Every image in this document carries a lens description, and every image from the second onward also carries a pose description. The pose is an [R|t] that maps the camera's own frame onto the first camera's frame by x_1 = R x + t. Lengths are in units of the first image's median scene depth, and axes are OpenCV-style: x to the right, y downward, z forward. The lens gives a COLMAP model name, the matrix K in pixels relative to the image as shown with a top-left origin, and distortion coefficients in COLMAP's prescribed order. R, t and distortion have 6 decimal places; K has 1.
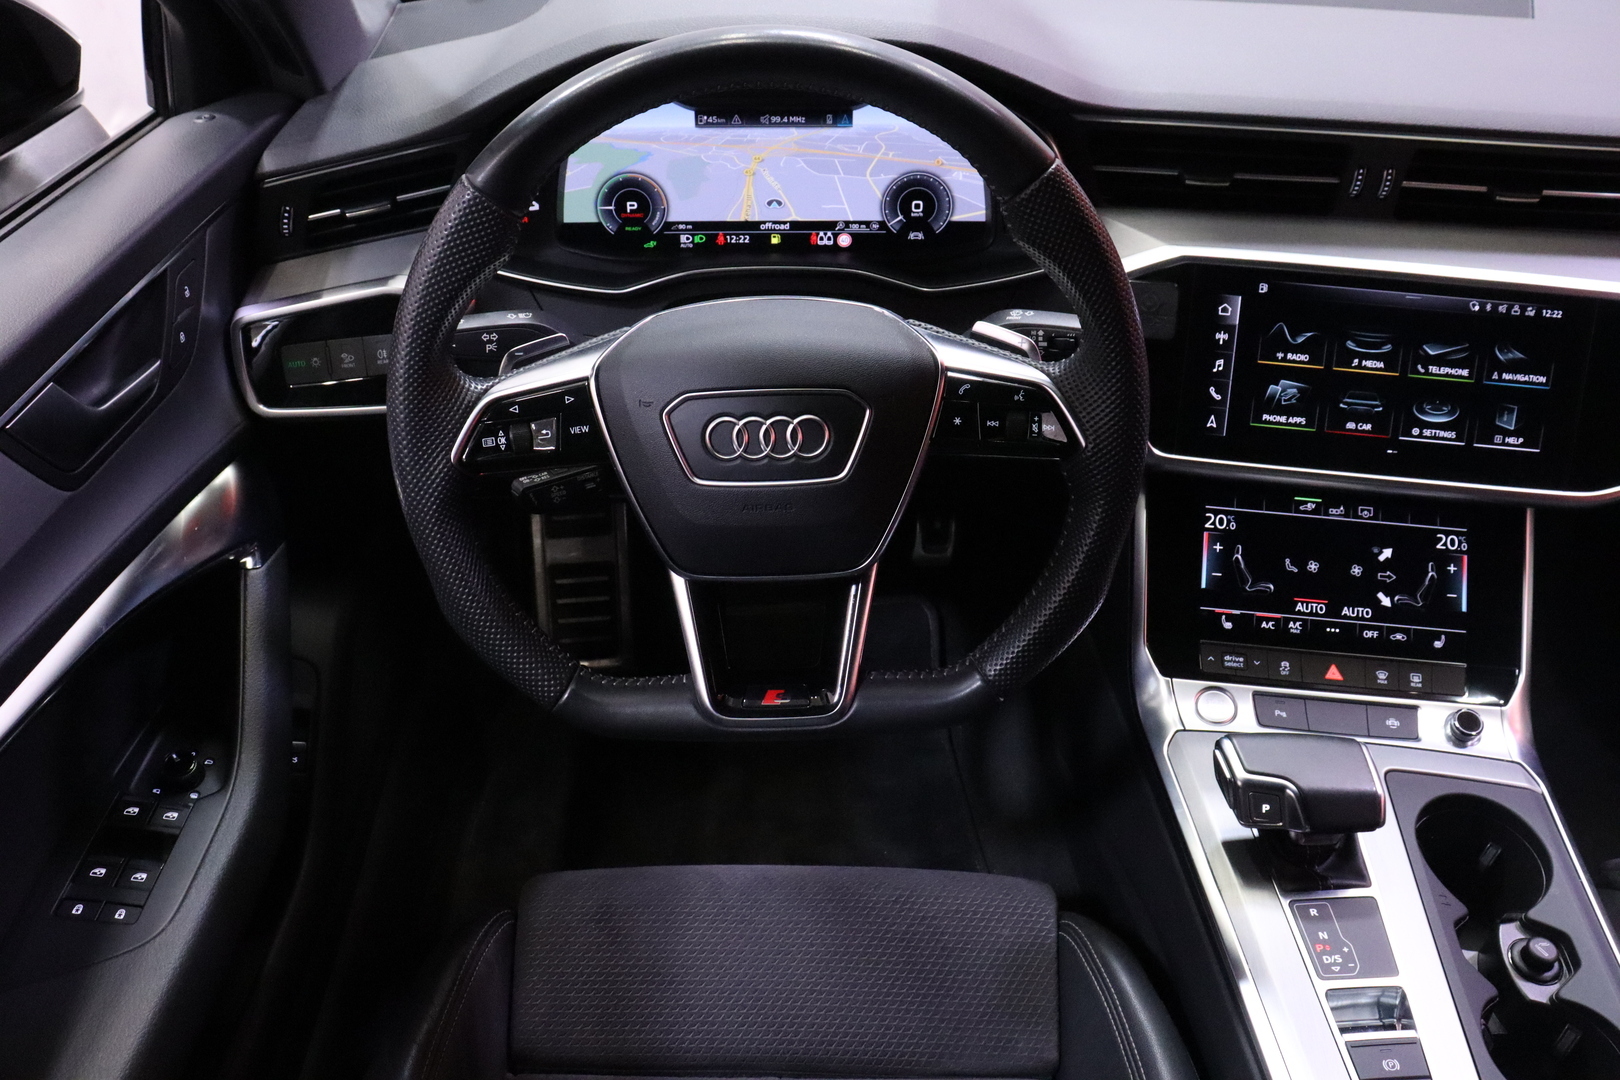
lens RADIAL K [[1328.7, 0, 807.4], [0, 1328.7, 548.0], [0, 0, 1]] dist [-0.172827, 0.149173]
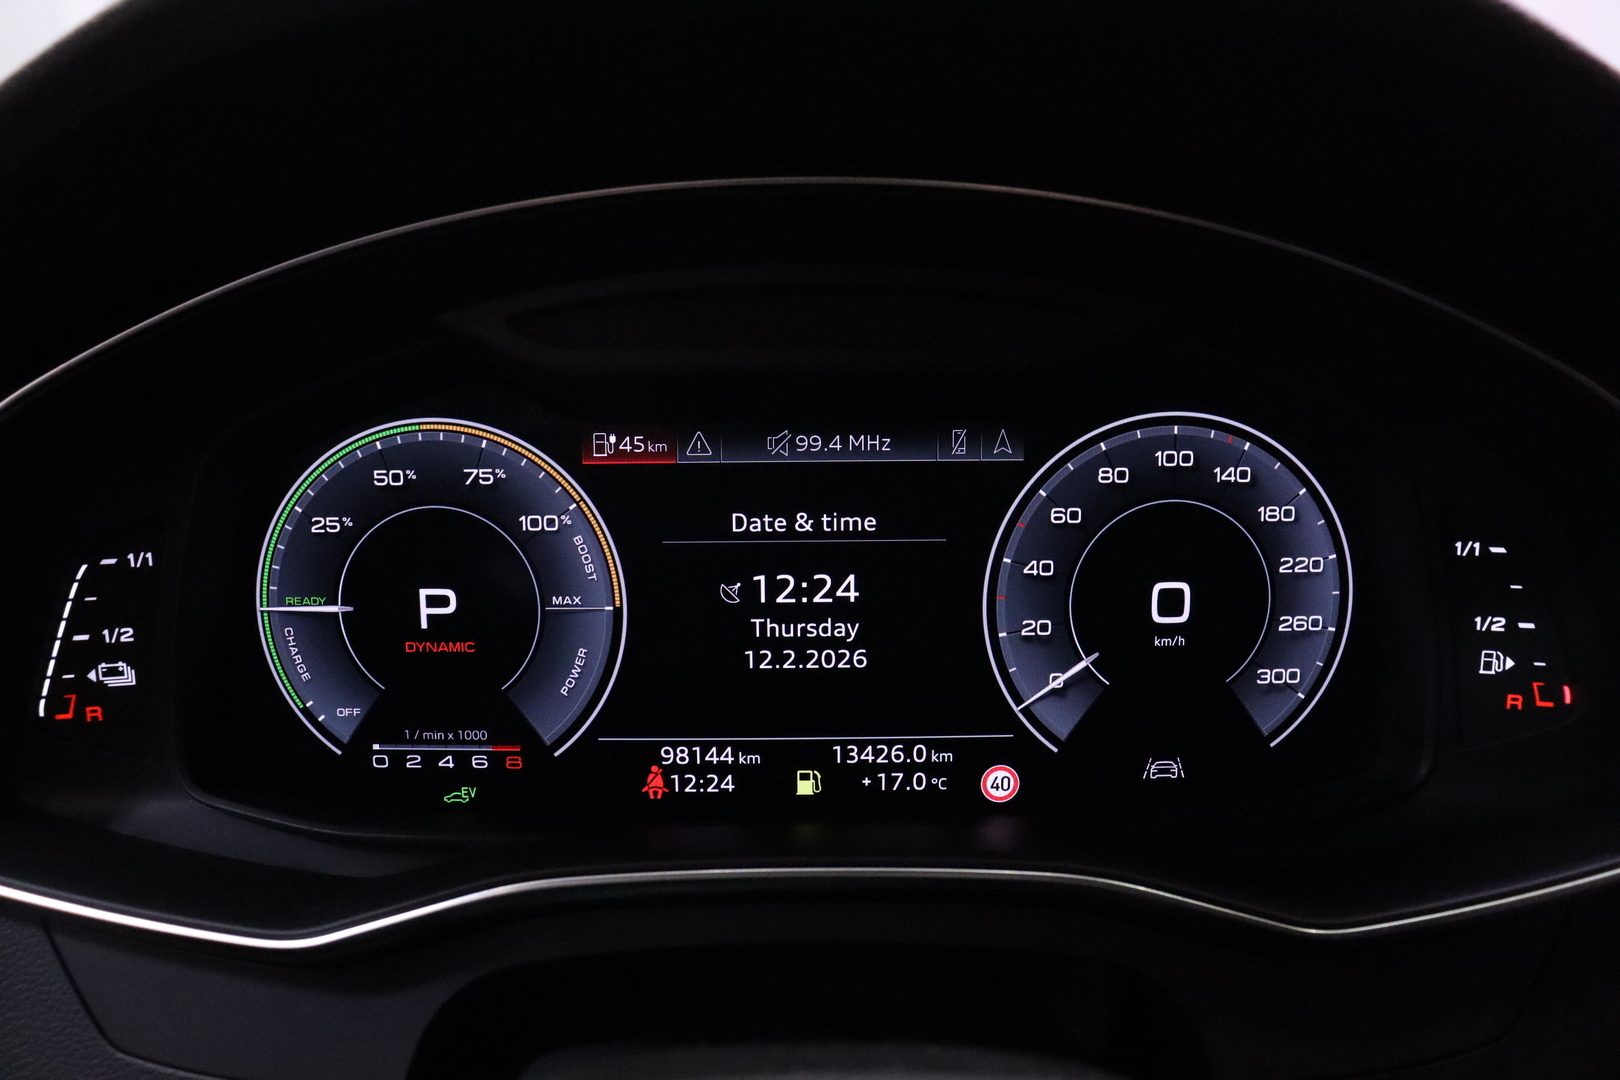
lens RADIAL K [[1328.7, 0, 802.4], [0, 1328.7, 537.7], [0, 0, 1]] dist [-0.172827, 0.149173]
pose [[0.999888, -0.008859, -0.012062, -0.021899], [0.002917, 0.905884, -0.423515, -0.150642], [0.014679, 0.423433, 0.905809, 0.682558]]
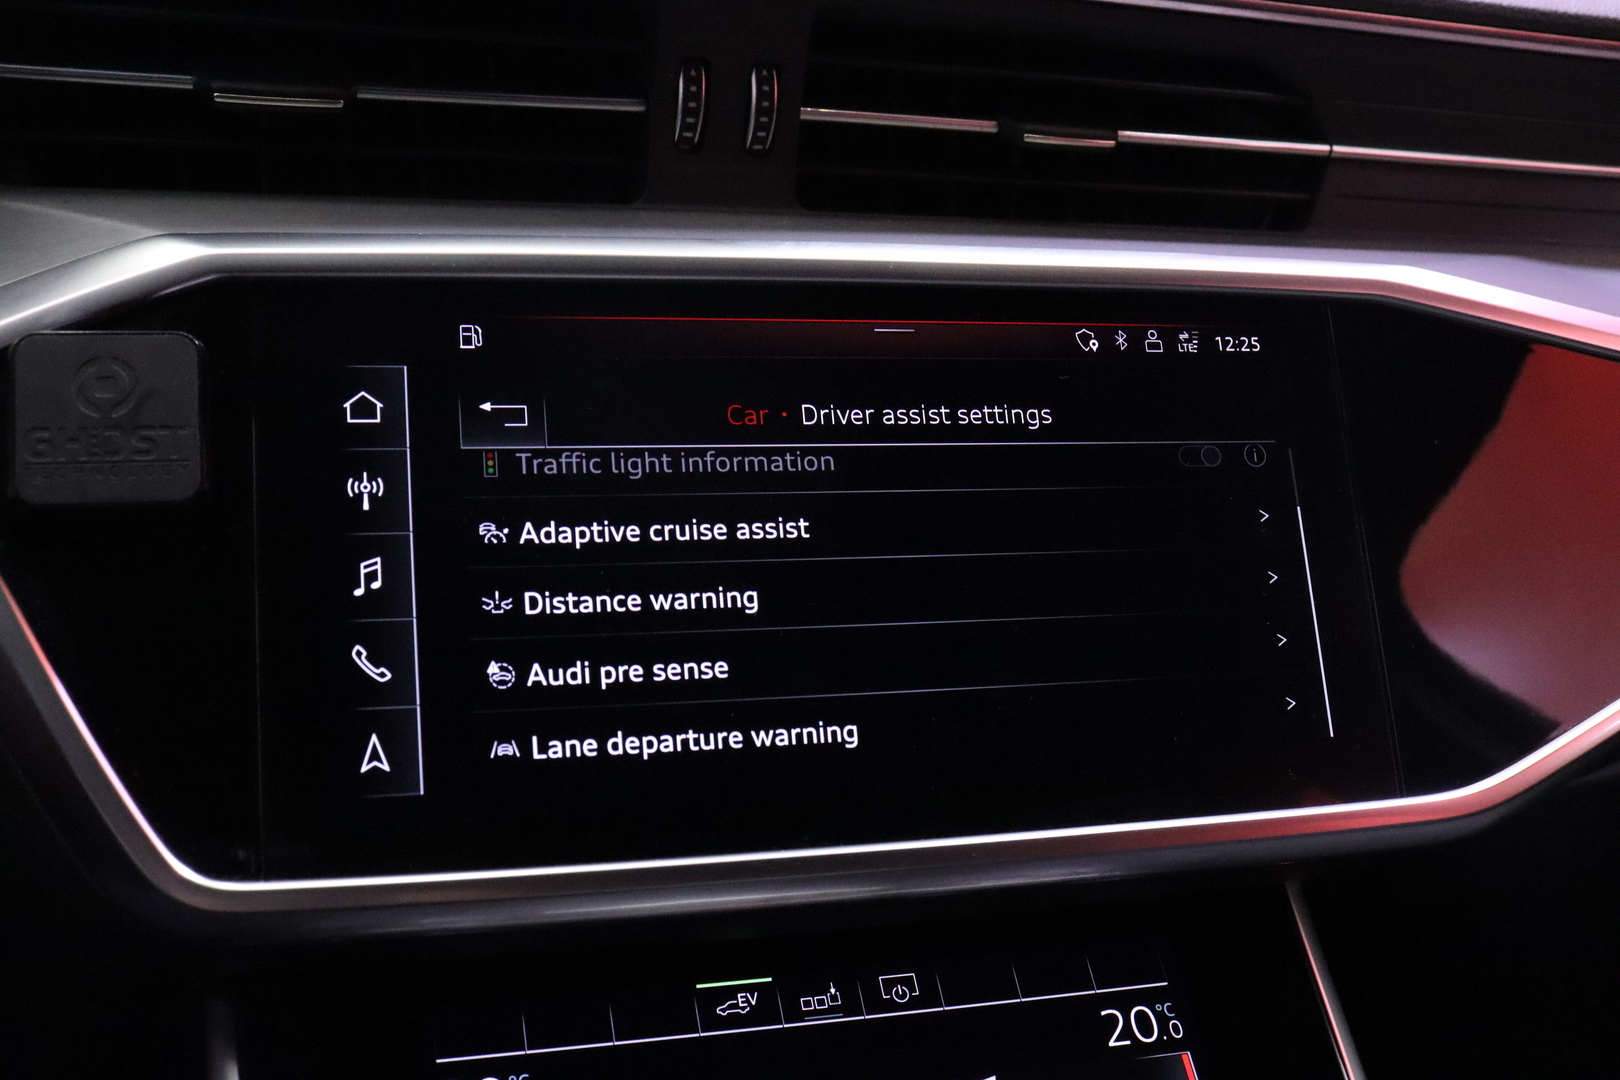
lens RADIAL K [[1797.1, 0, 813.9], [0, 1797.1, 534.0], [0, 0, 1]] dist [-0.072086, 0.000000]
pose [[0.906813, -0.062755, 0.416836, 0.229605], [0.222859, 0.910731, -0.347711, 0.025069], [-0.357805, 0.408205, 0.839848, 0.584340]]
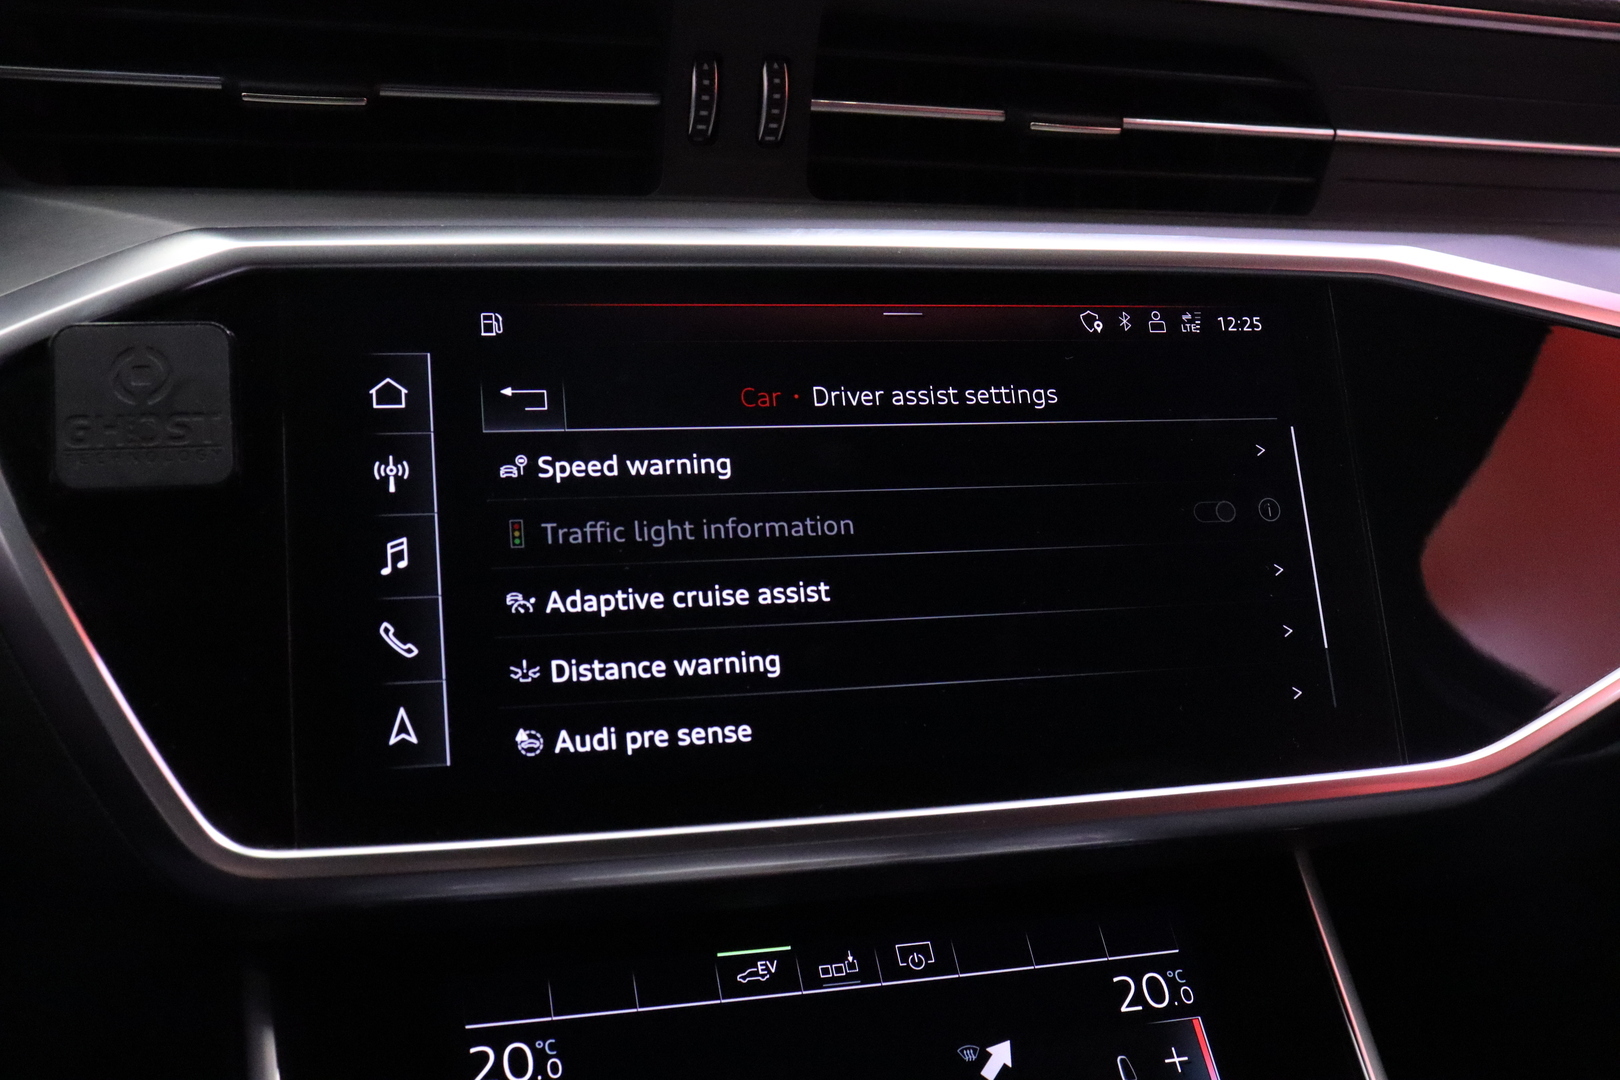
lens RADIAL K [[1797.1, 0, 810.0], [0, 1797.1, 532.5], [0, 0, 1]] dist [-0.072086, 0.000000]
pose [[0.913941, -0.072462, 0.399326, 0.227921], [0.225497, 0.908742, -0.351196, 0.035522], [-0.337436, 0.411019, 0.846877, 0.572925]]
